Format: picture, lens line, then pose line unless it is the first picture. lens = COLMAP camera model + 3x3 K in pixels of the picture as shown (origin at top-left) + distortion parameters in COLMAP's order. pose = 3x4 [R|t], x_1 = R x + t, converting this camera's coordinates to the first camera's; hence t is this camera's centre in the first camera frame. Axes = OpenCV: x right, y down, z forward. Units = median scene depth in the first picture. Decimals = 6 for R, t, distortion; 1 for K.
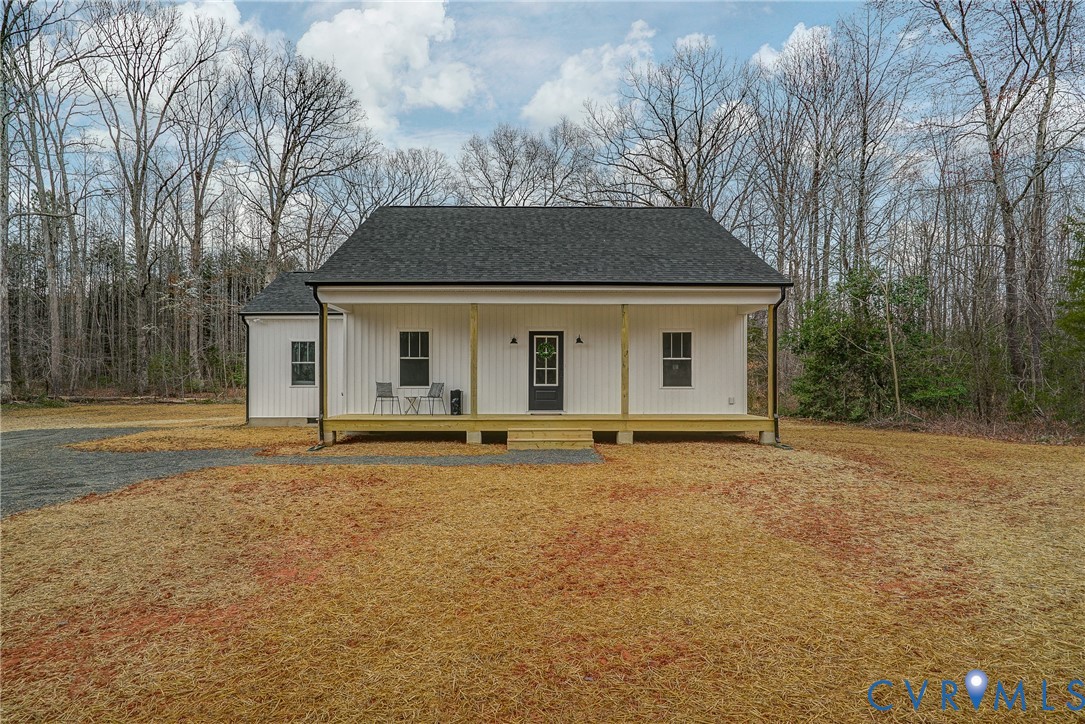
lens RADIAL K [[551.1, 0, 521.5], [0, 551.1, 370.5], [0, 0, 1]] dist [0.000723, 0.001729]
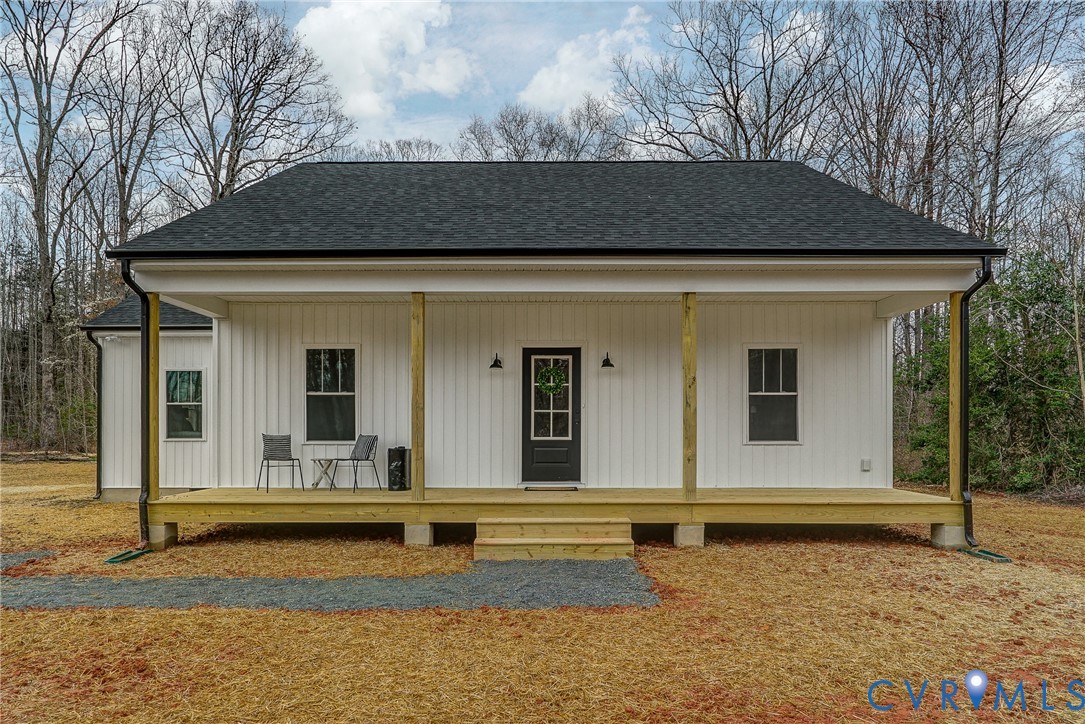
lens RADIAL K [[648.0, 0, 534.6], [0, 648.0, 418.2], [0, 0, 1]] dist [0.003375, -0.001396]
pose [[0.999961, -0.001082, -0.008800, 0.032852], [0.001112, 0.999994, 0.003341, 0.002181], [0.008797, -0.003351, 0.999956, 0.302797]]
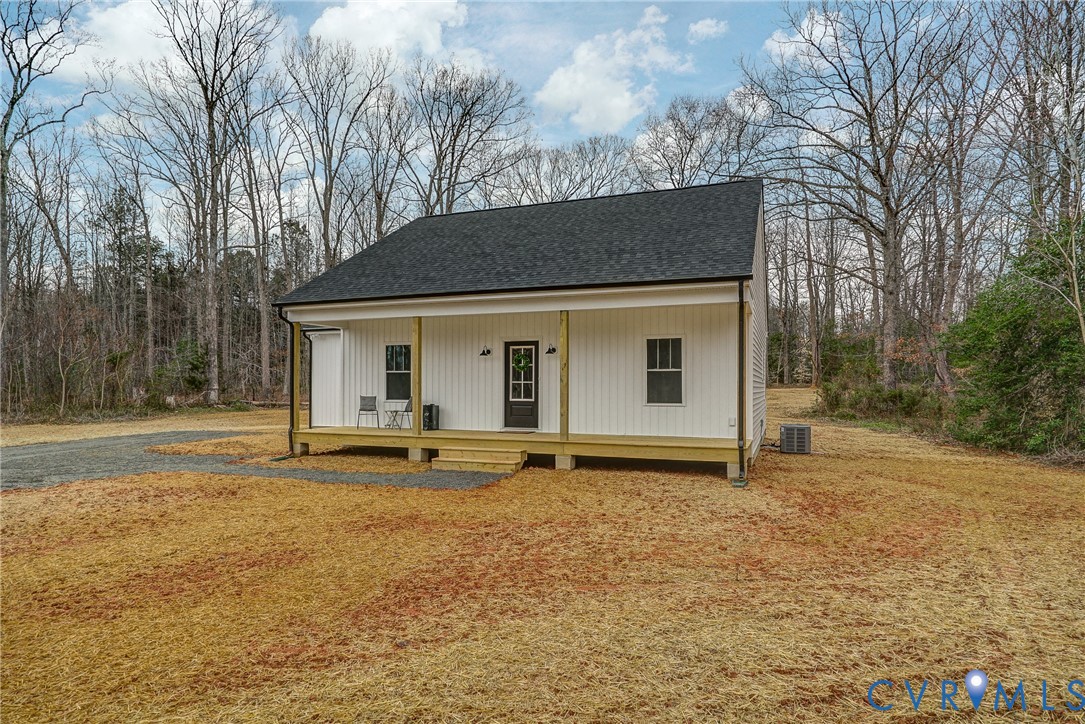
lens RADIAL K [[604.6, 0, 534.2], [0, 604.6, 368.2], [0, 0, 1]] dist [0.002620, 0.001941]
pose [[0.933453, -0.009191, -0.358581, 0.427345], [0.005590, 0.999923, -0.011080, -0.015212], [0.358655, 0.008339, 0.933433, 0.070470]]
